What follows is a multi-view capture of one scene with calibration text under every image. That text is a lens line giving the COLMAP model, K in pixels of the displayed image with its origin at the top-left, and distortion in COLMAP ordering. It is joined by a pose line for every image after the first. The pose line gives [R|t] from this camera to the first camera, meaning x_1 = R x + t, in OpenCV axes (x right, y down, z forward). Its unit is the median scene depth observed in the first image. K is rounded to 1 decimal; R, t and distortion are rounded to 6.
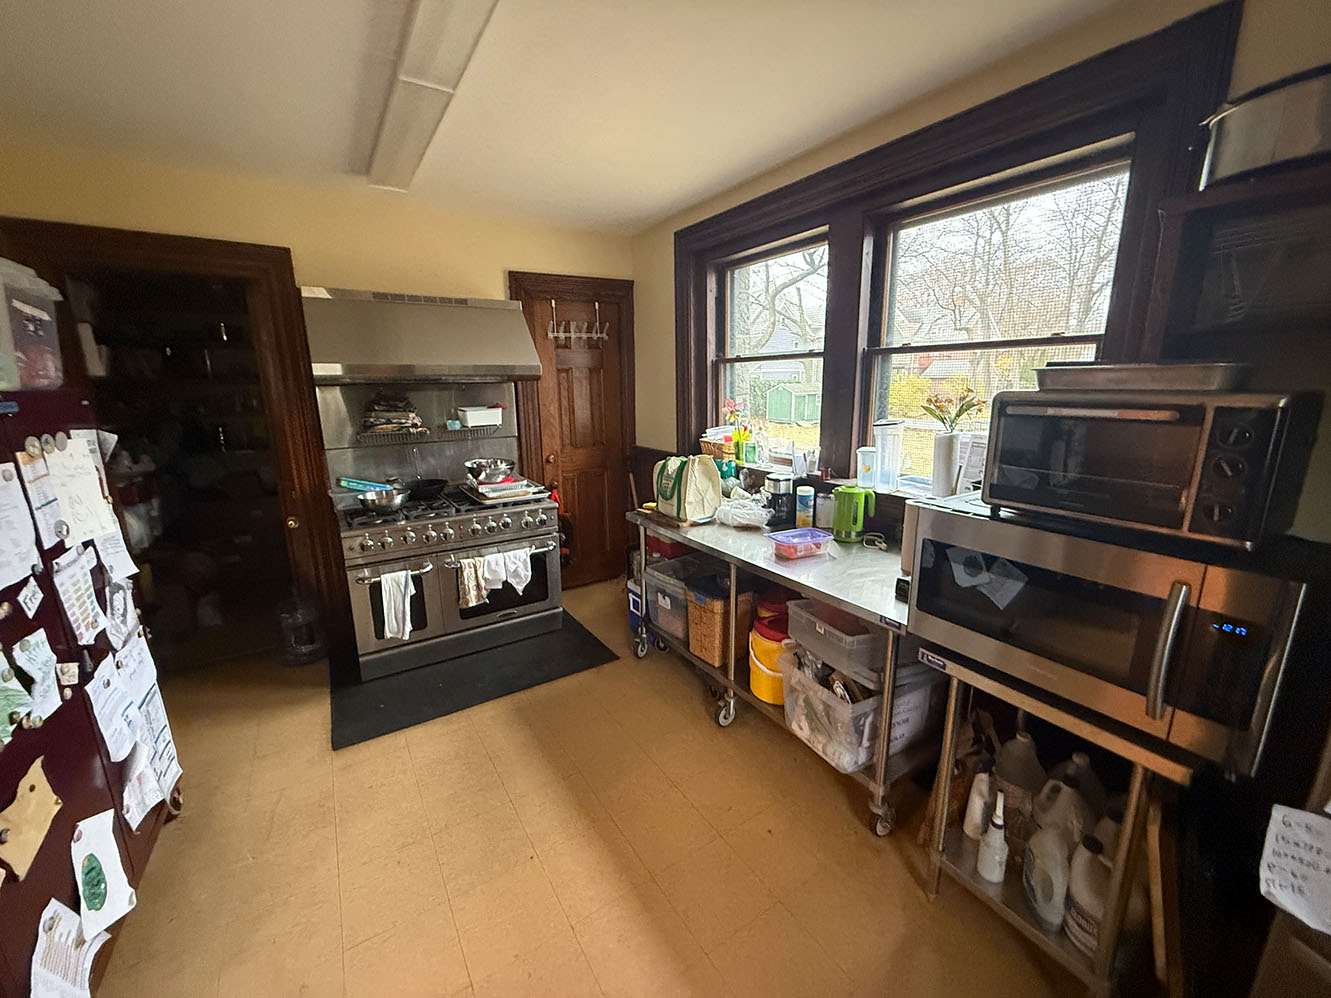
lens RADIAL K [[529.6, 0, 665.5], [0, 529.6, 499.0], [0, 0, 1]] dist [0.000858, 0.000028]
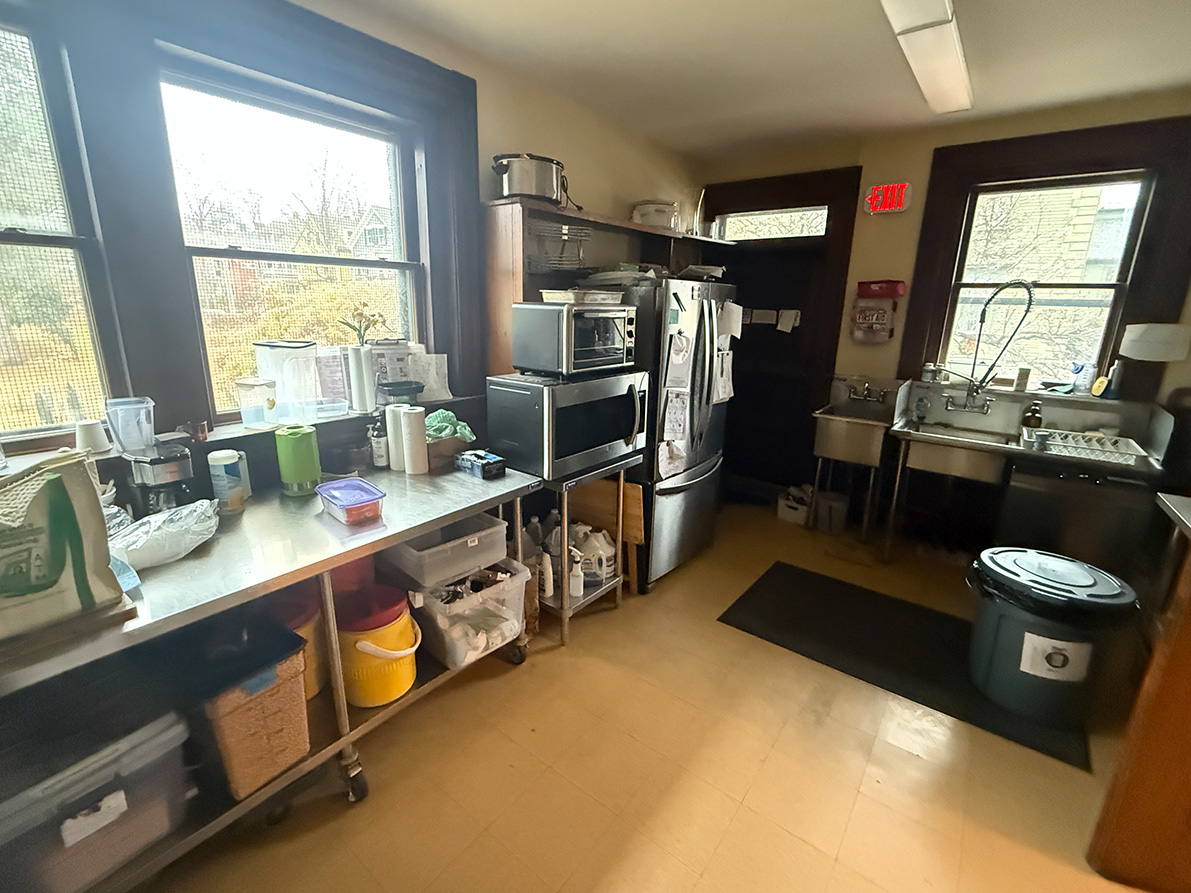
lens RADIAL K [[536.4, 0, 595.1], [0, 536.4, 431.7], [0, 0, 1]] dist [0.017602, 0.000028]
pose [[-0.330474, -0.224536, 0.916717, -0.431680], [0.187711, 0.936249, 0.296989, -0.136574], [-0.924960, 0.270225, -0.267258, 0.630281]]
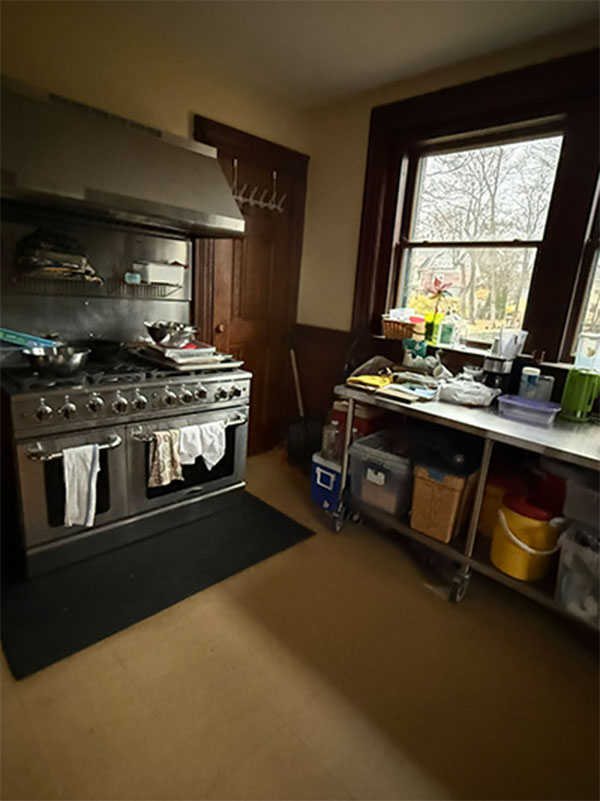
lens RADIAL K [[423.1, 0, 323.8], [0, 423.1, 402.6], [0, 0, 1]] dist [-0.000737, 0.000347]
pose [[0.967585, 0.031491, 0.250575, -0.281388], [-0.042736, 0.998303, 0.039559, 0.025918], [-0.248904, -0.048985, 0.967289, 0.250226]]
